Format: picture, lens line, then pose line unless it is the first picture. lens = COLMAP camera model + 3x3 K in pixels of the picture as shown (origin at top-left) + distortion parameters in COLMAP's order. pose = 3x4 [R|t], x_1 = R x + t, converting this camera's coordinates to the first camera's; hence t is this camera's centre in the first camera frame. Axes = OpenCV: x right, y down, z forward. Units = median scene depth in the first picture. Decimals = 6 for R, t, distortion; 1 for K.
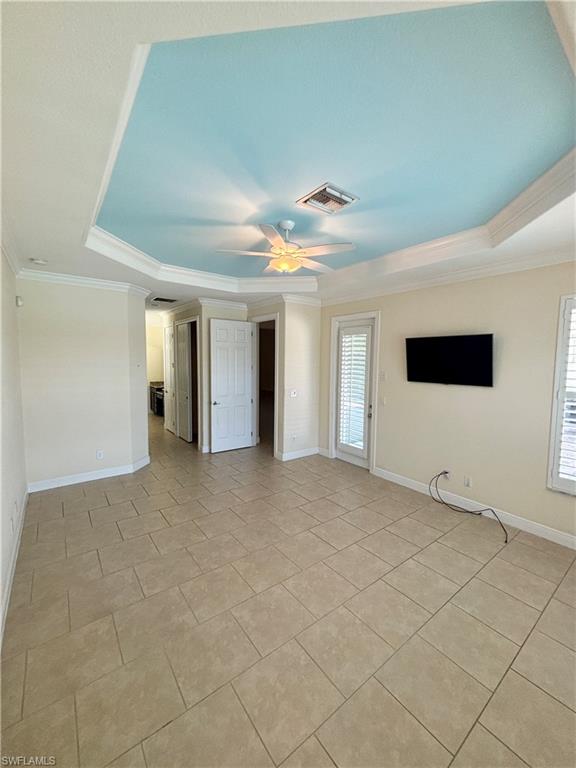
lens RADIAL K [[308.0, 0, 286.4], [0, 308.0, 382.8], [0, 0, 1]] dist [0.002156, 0.000246]
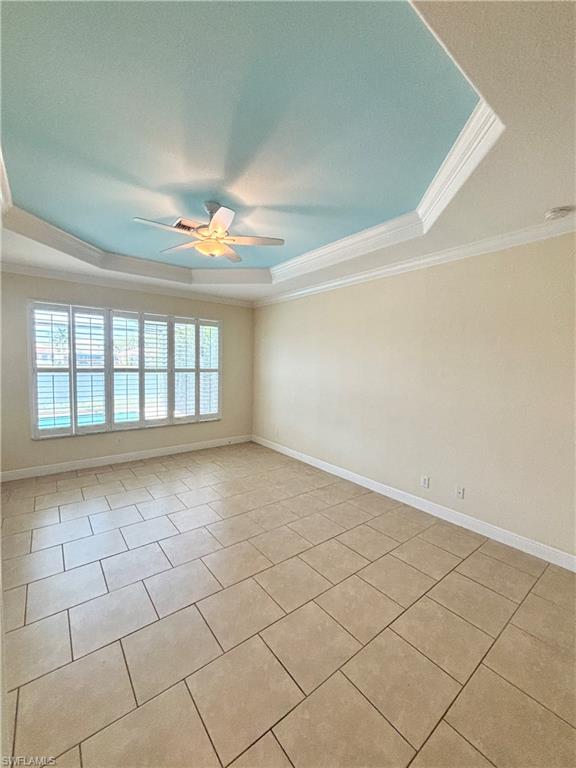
lens RADIAL K [[308.0, 0, 284.9], [0, 308.0, 379.7], [0, 0, 1]] dist [0.002156, 0.000246]
pose [[-0.999105, -0.041200, -0.009610, -0.262181], [-0.042074, 0.991395, 0.123957, -0.114307], [0.004420, 0.124250, -0.992241, 2.298962]]
